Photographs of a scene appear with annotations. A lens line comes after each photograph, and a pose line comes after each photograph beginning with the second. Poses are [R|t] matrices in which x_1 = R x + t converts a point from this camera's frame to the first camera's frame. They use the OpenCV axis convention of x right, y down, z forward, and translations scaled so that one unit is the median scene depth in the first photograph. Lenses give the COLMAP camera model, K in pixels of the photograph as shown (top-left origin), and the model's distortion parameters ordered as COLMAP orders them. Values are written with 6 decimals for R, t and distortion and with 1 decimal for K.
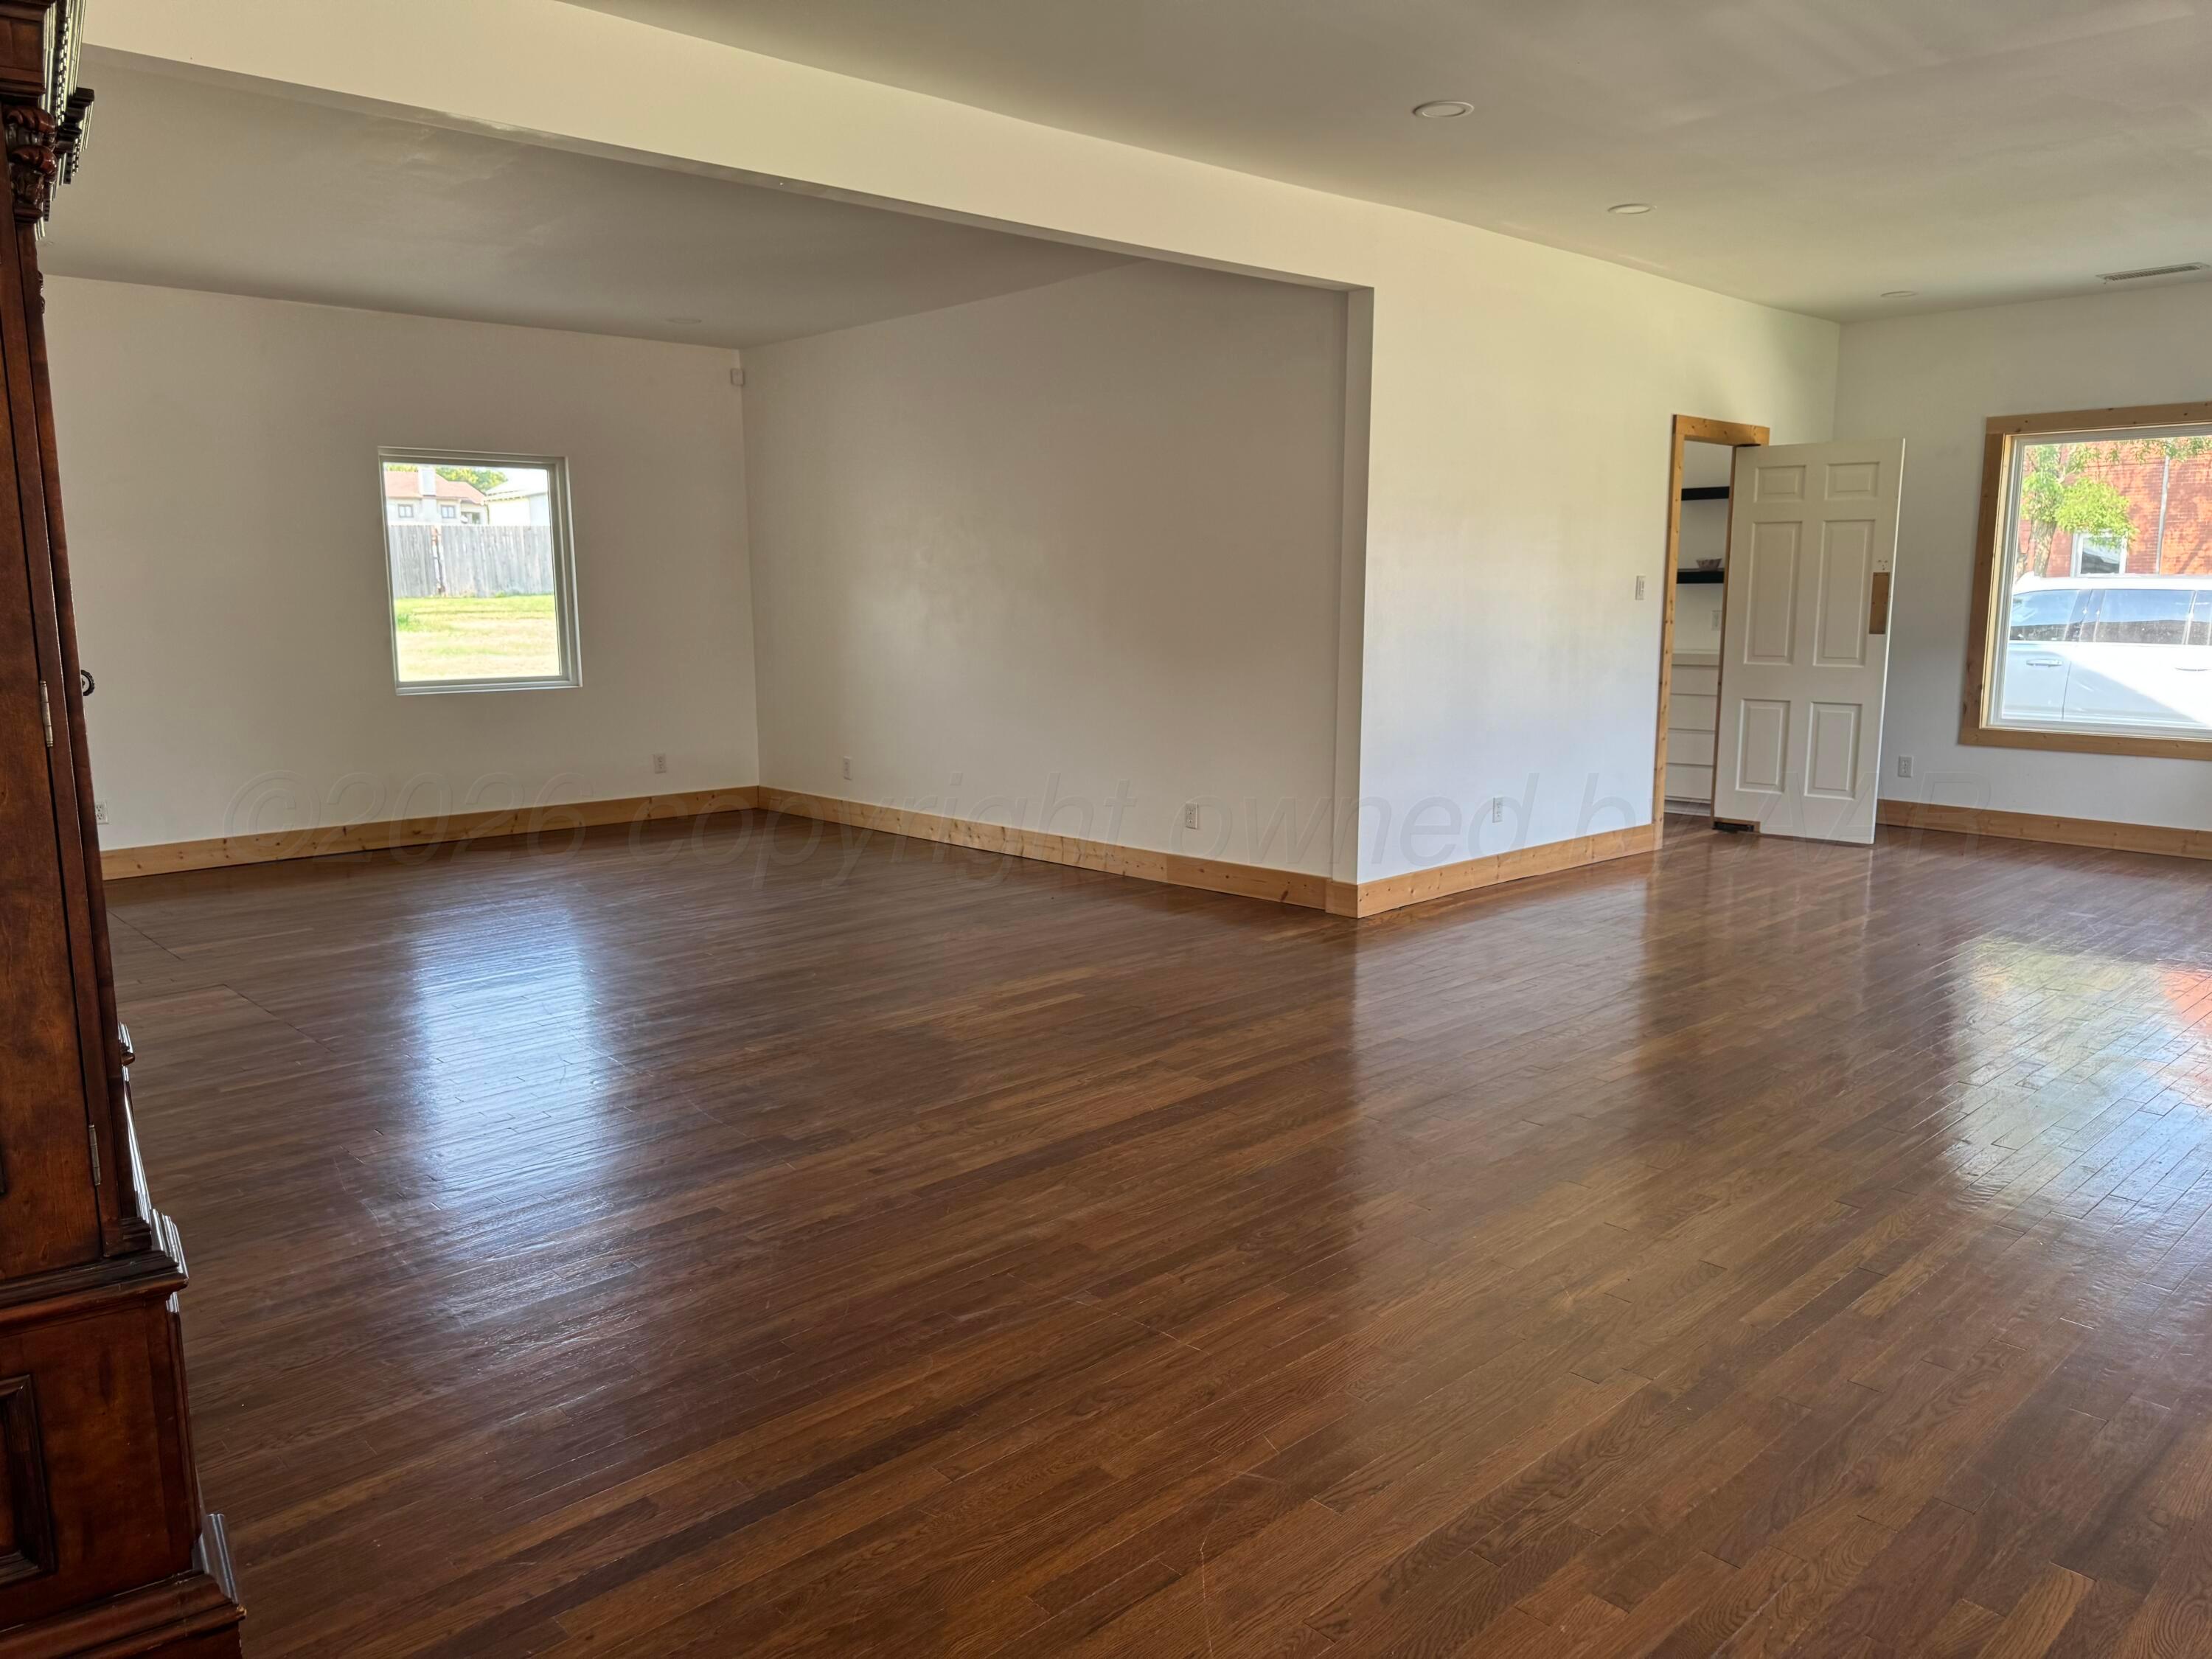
lens RADIAL K [[1536.2, 0, 1106.0], [0, 1536.2, 829.5], [0, 0, 1]] dist [0.063630, -0.000046]
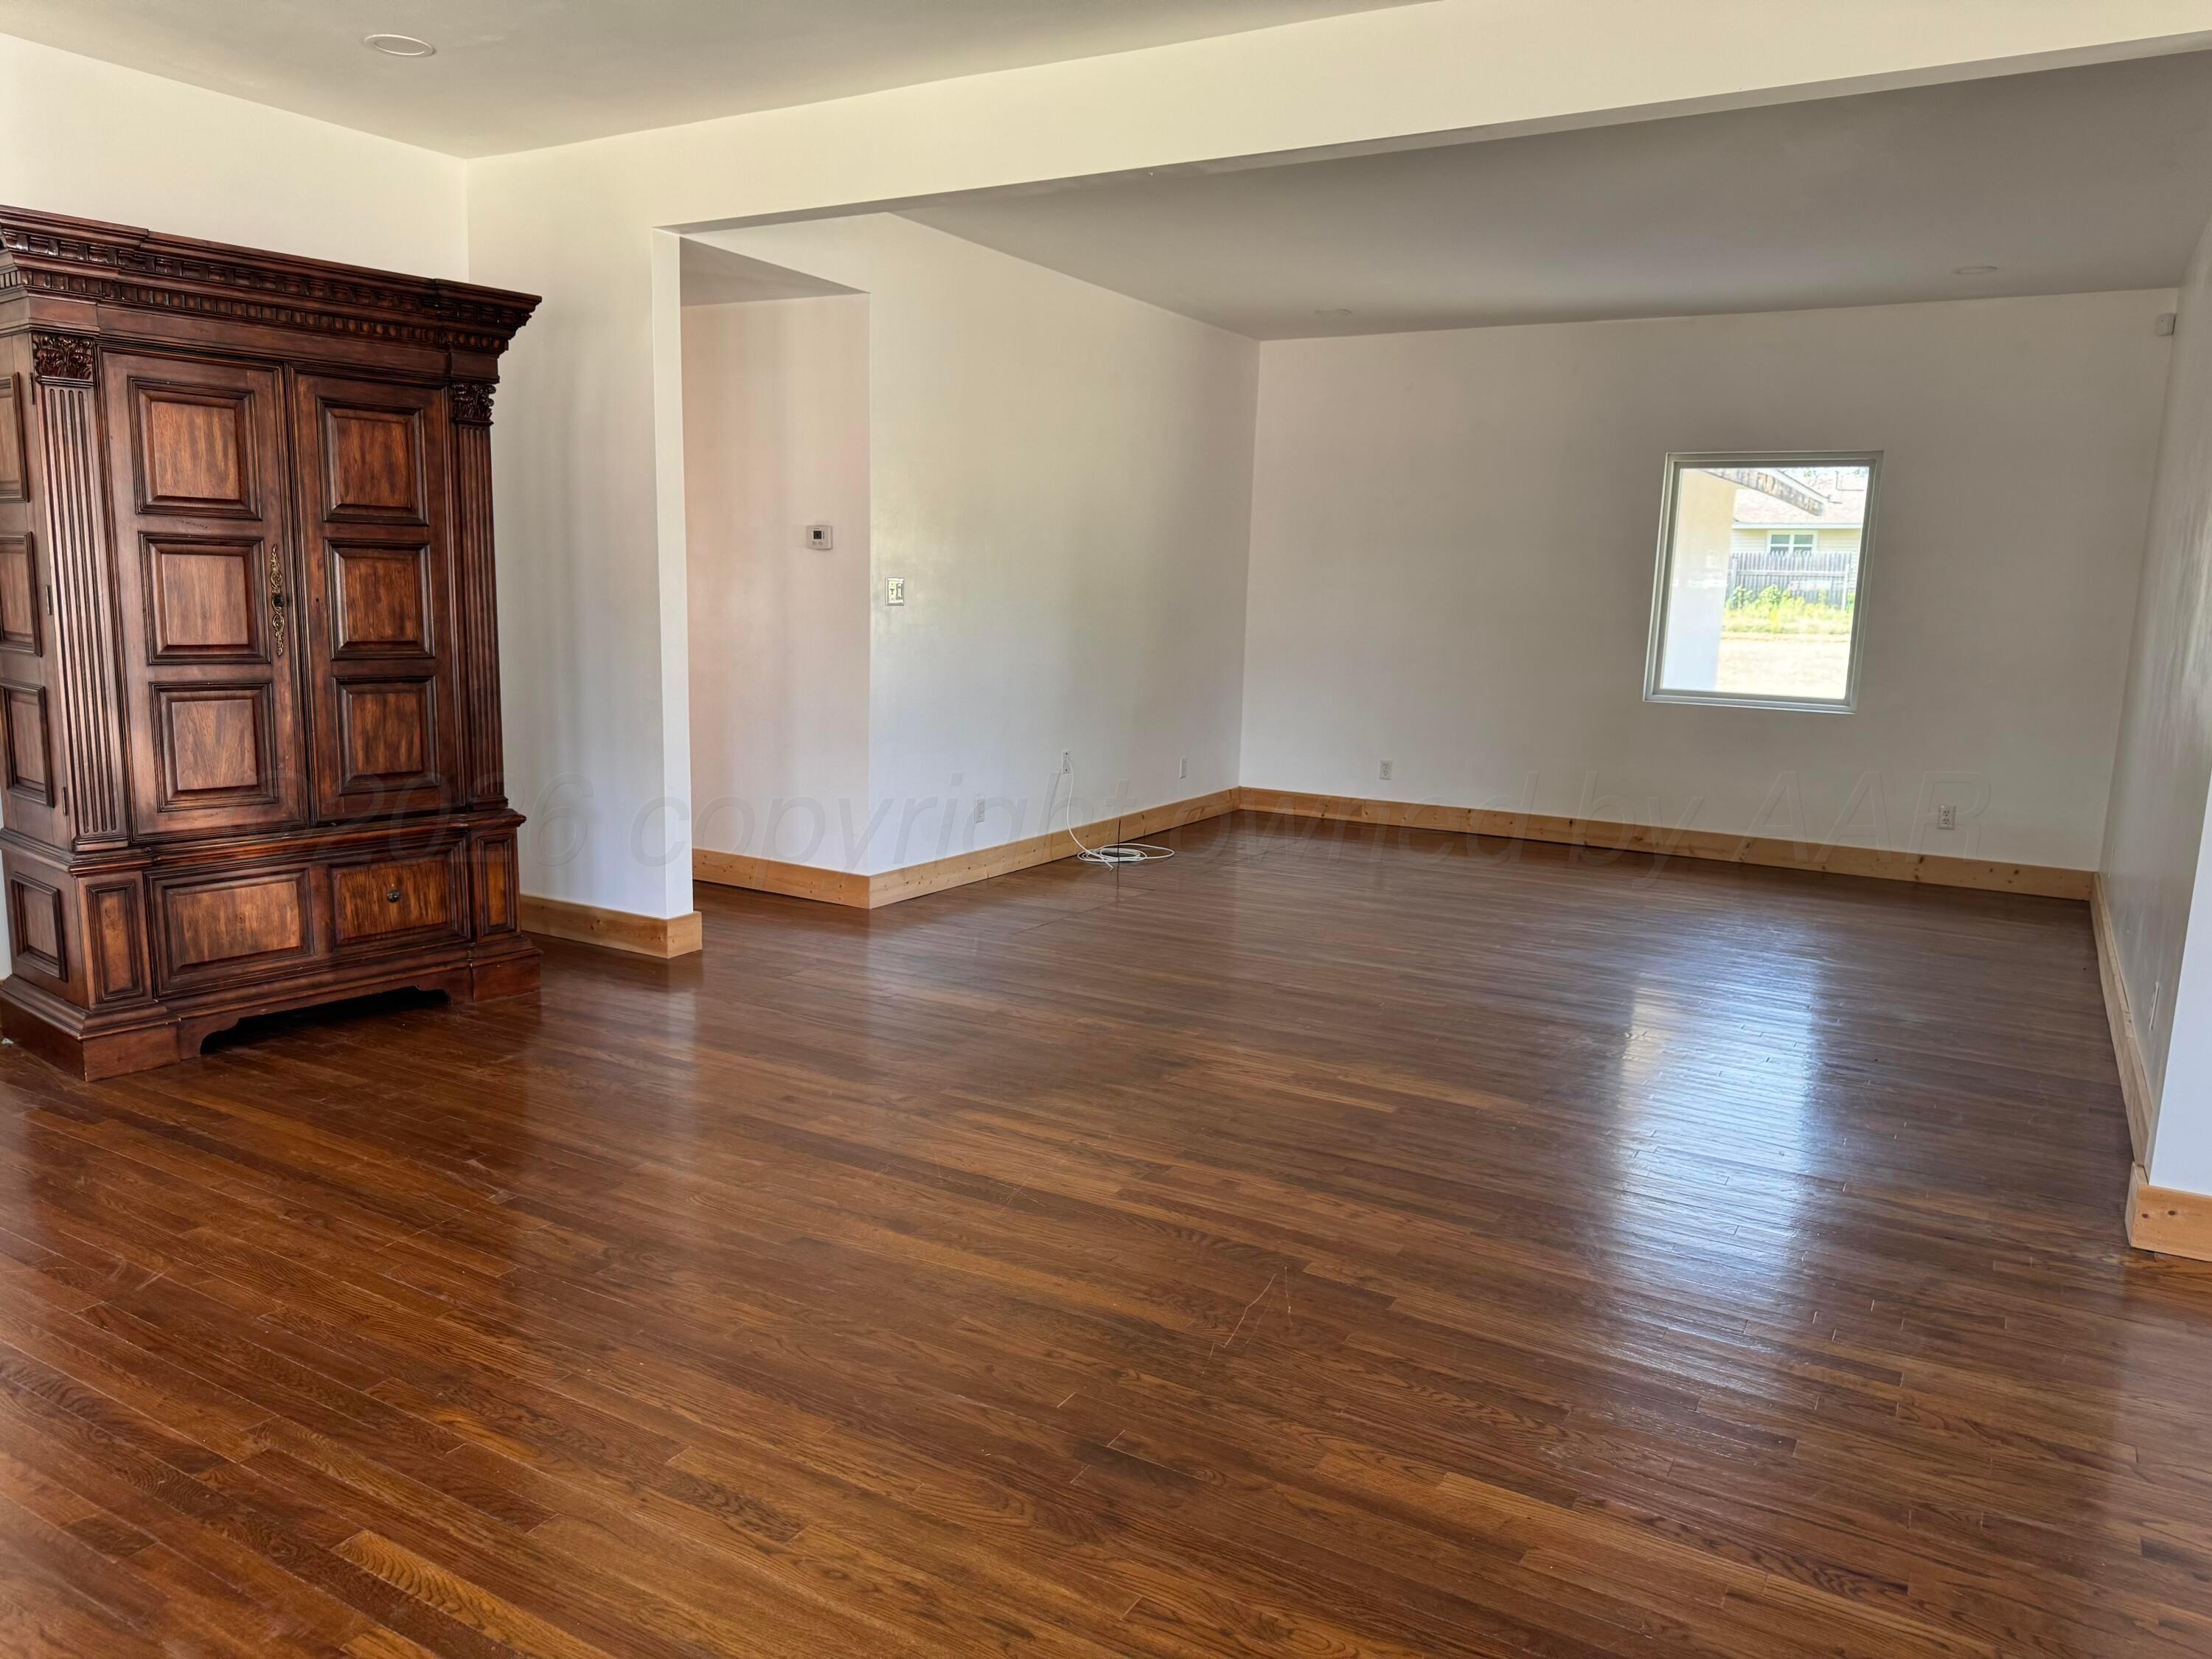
lens RADIAL K [[1563.1, 0, 1106.0], [0, 1563.1, 829.5], [0, 0, 1]] dist [0.053944, -0.065283]
pose [[0.293205, 0.168407, -0.941100, 0.742902], [-0.184276, 0.975860, 0.117215, -0.108882], [0.938122, 0.139054, 0.317161, 0.662950]]
